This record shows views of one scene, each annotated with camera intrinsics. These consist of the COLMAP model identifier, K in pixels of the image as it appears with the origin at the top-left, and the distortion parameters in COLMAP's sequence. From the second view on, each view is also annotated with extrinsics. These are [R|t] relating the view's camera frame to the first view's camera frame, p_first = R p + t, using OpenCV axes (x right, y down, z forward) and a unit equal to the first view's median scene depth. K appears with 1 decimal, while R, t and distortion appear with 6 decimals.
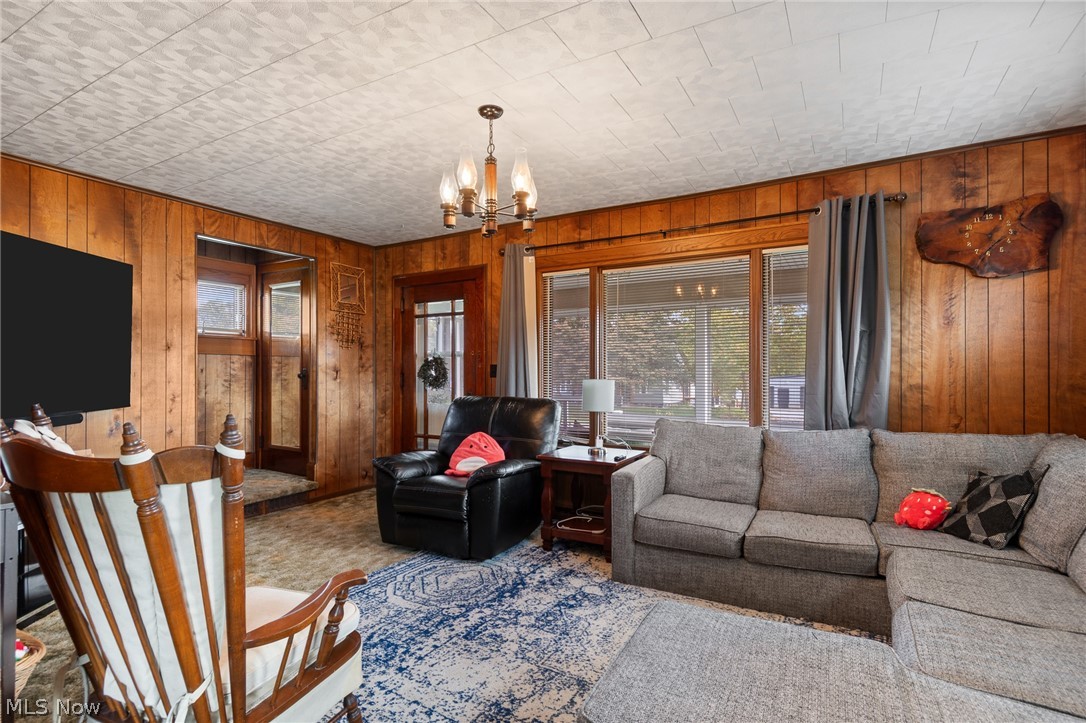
lens RADIAL K [[537.9, 0, 542.0], [0, 537.9, 369.2], [0, 0, 1]] dist [-0.001316, -0.001911]
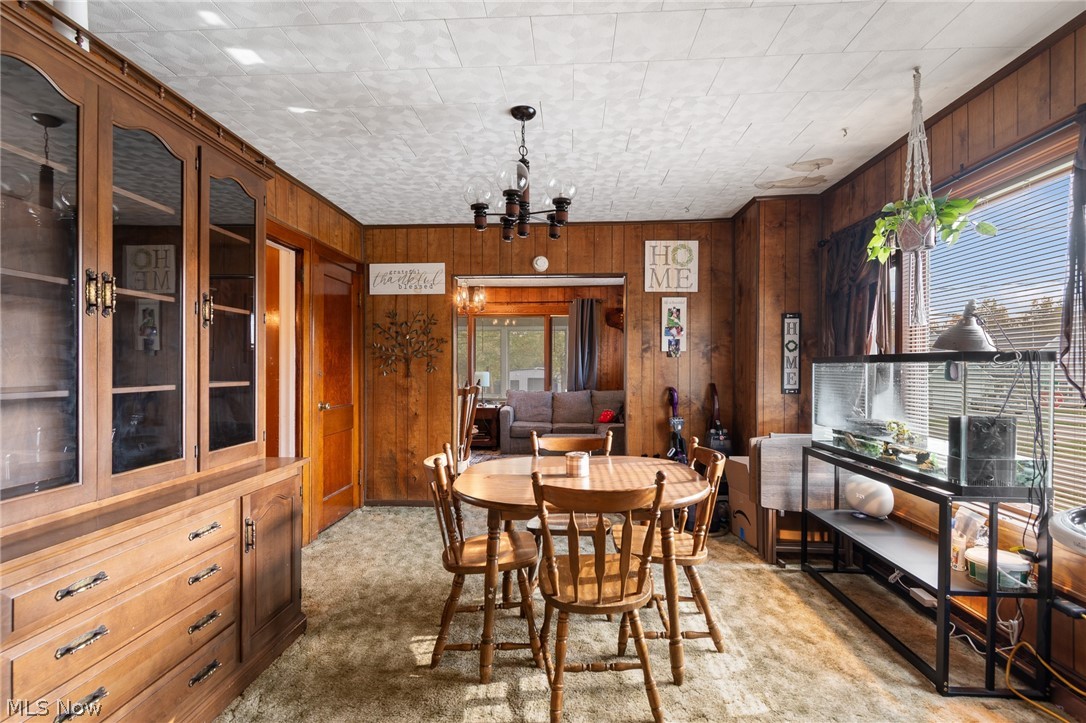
lens RADIAL K [[537.9, 0, 542.0], [0, 537.9, 369.2], [0, 0, 1]] dist [-0.001316, -0.001911]
pose [[0.886565, -0.004712, 0.462579, -0.788901], [-0.001064, 0.999925, 0.012225, -0.020450], [-0.462602, -0.011331, 0.886494, -1.178232]]
